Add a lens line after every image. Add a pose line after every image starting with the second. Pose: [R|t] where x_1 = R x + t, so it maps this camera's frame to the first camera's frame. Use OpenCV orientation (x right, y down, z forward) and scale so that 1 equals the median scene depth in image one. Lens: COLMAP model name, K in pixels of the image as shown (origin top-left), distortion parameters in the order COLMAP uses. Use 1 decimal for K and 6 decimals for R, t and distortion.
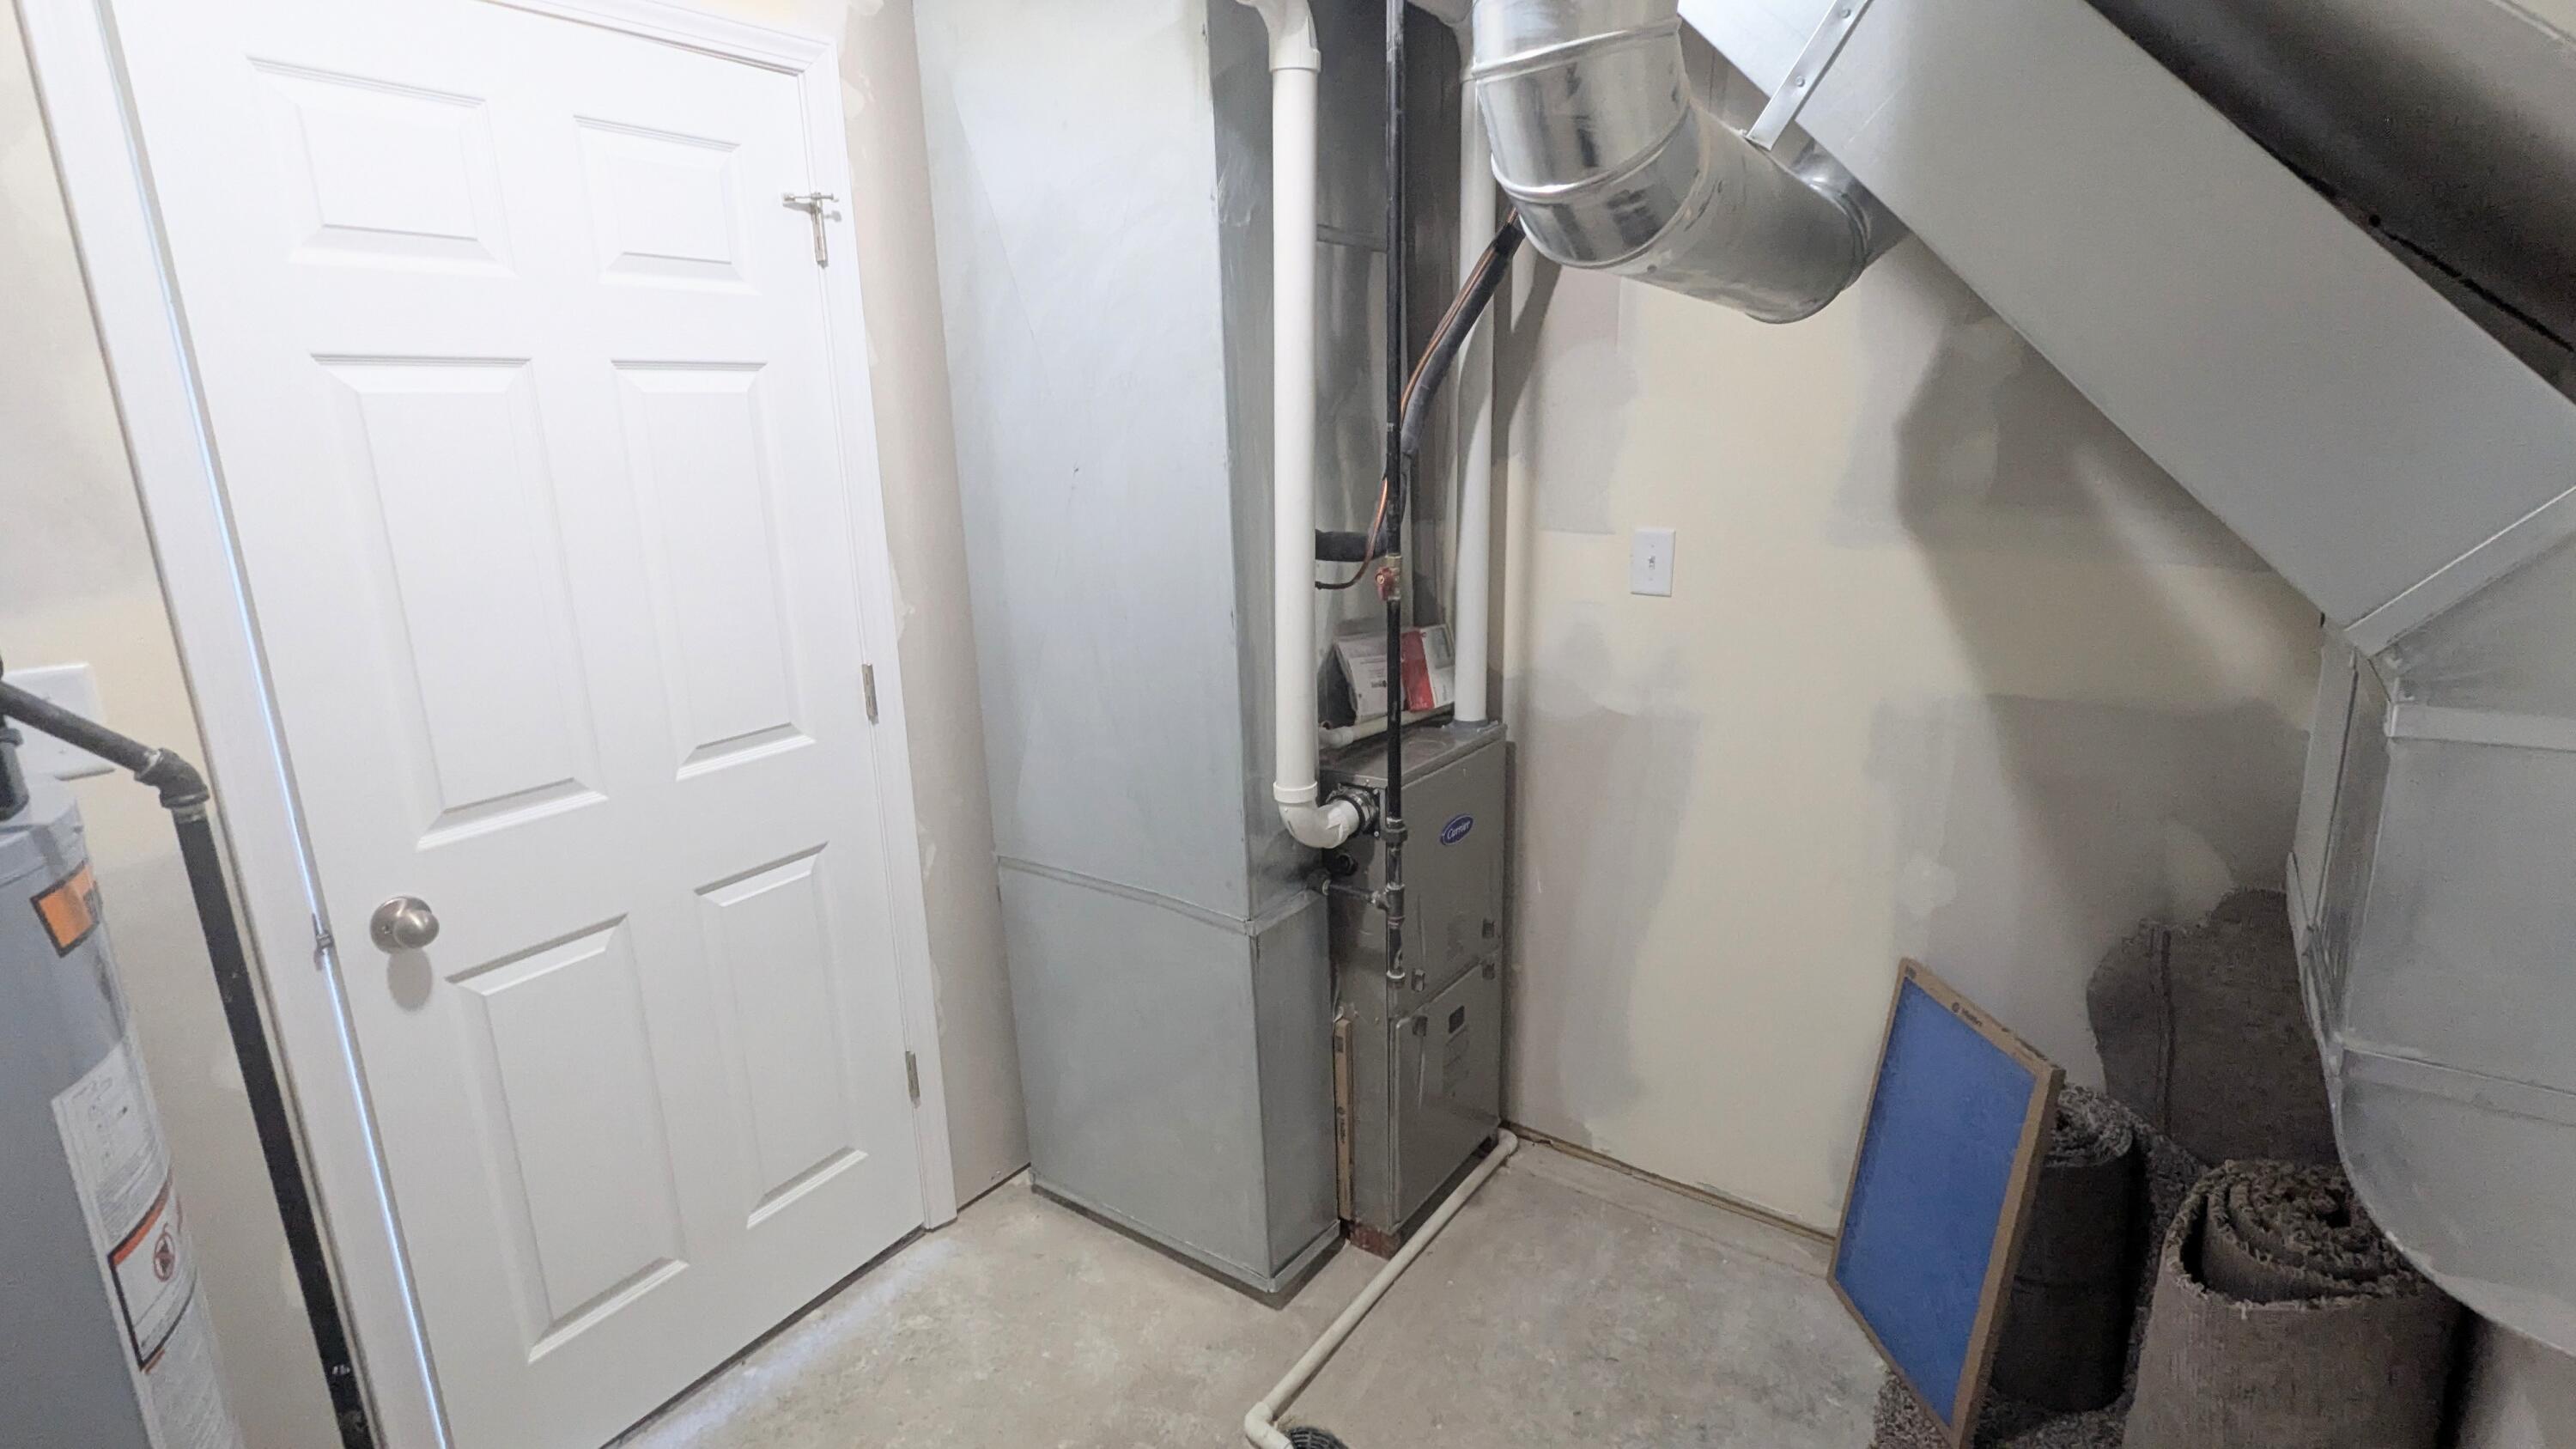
lens RADIAL K [[1208.2, 0, 1281.1], [0, 1208.2, 727.0], [0, 0, 1]] dist [-0.005936, 0.001303]
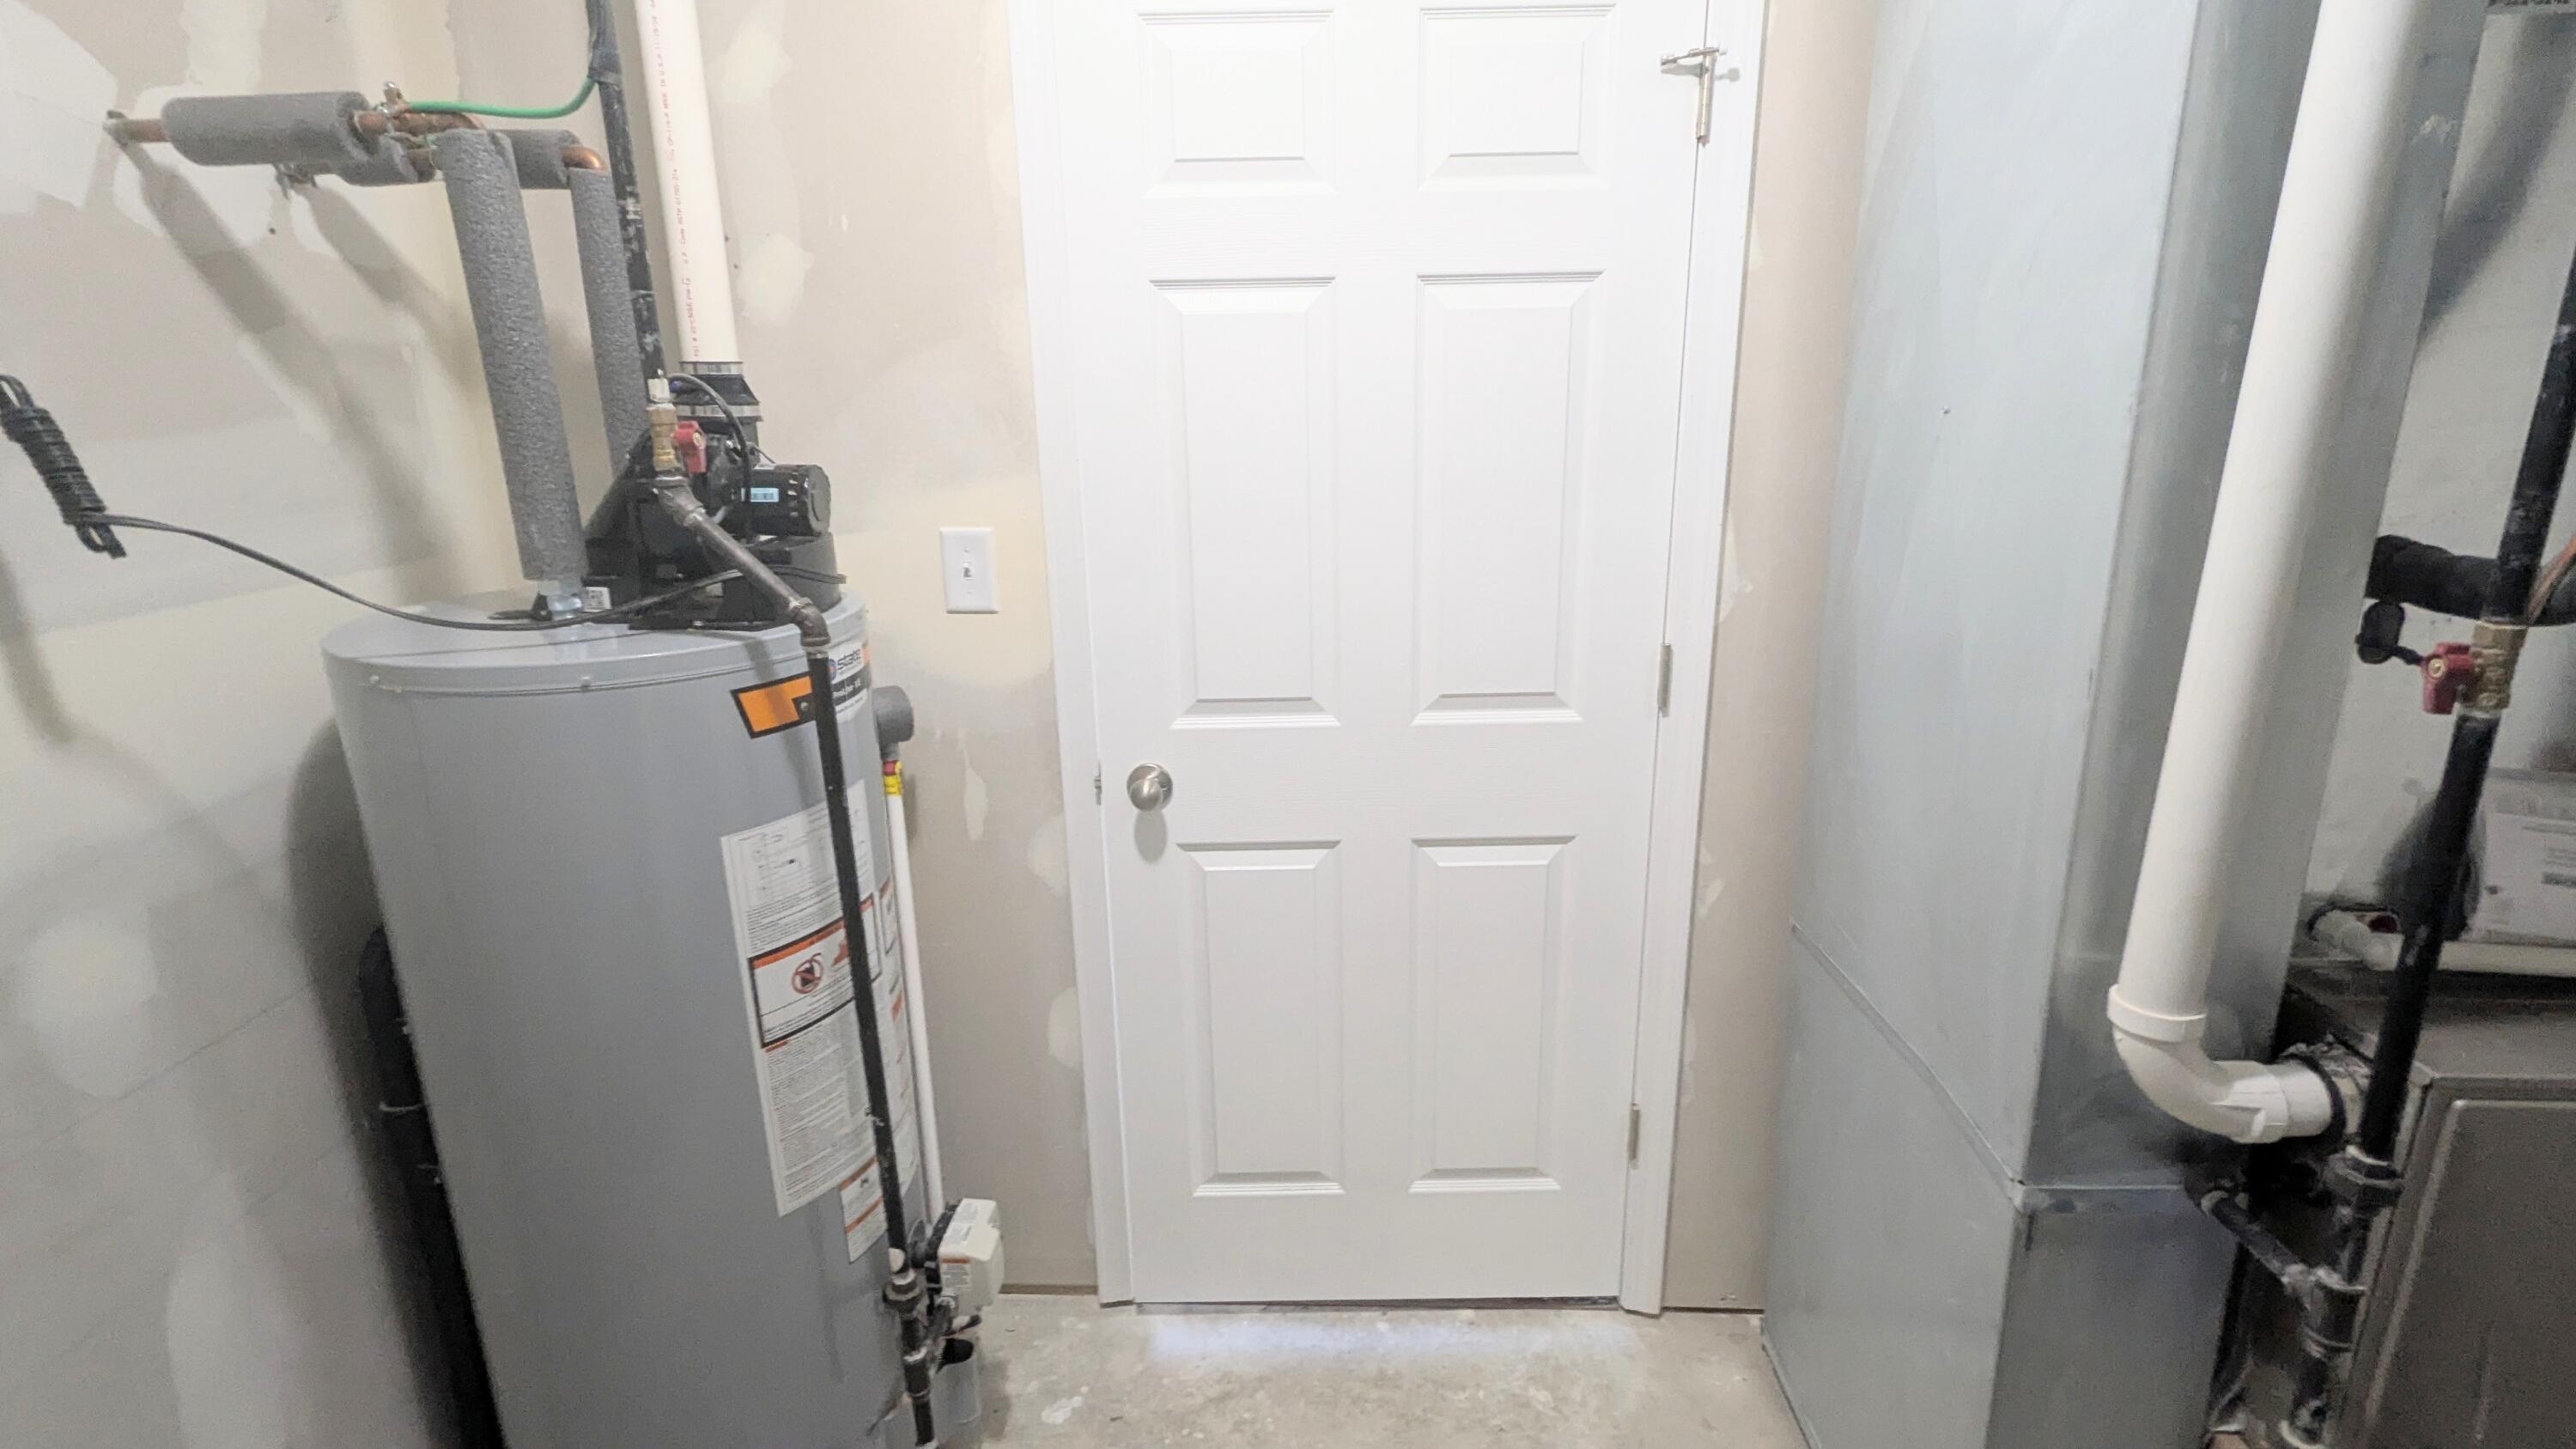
lens RADIAL K [[1208.2, 0, 1301.6], [0, 1208.2, 725.0], [0, 0, 1]] dist [-0.005936, 0.001303]
pose [[0.551924, 0.240007, -0.798609, 0.216083], [-0.204894, 0.967358, 0.149118, -0.080932], [0.808330, 0.081329, 0.583085, 0.379161]]
